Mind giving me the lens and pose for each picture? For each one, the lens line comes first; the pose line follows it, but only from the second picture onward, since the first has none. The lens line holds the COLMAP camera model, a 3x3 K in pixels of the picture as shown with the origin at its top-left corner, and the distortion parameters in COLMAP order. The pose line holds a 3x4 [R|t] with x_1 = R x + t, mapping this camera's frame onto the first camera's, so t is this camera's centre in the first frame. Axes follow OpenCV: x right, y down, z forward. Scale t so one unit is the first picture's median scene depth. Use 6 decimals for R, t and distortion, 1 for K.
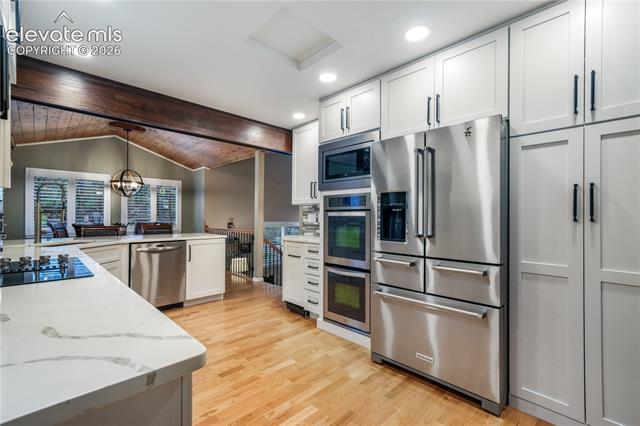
lens RADIAL K [[270.1, 0, 320.8], [0, 270.1, 217.2], [0, 0, 1]] dist [-0.013642, 0.000052]
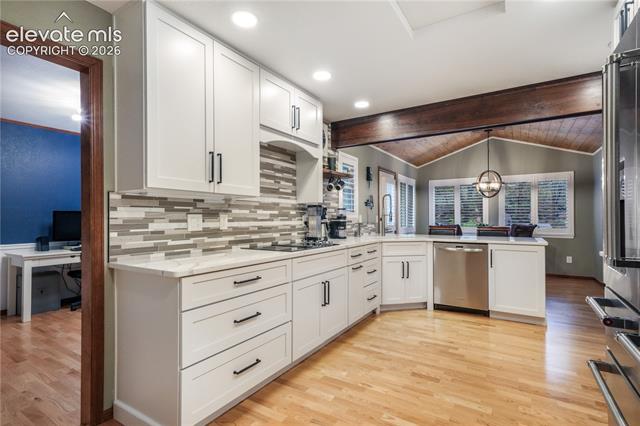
lens RADIAL K [[312.4, 0, 333.5], [0, 312.4, 218.1], [0, 0, 1]] dist [0.001052, 0.000105]
pose [[0.260750, -0.003127, -0.965401, 0.380591], [0.004431, 0.999988, -0.002042, -0.001231], [0.965396, -0.003745, 0.260760, 0.217366]]
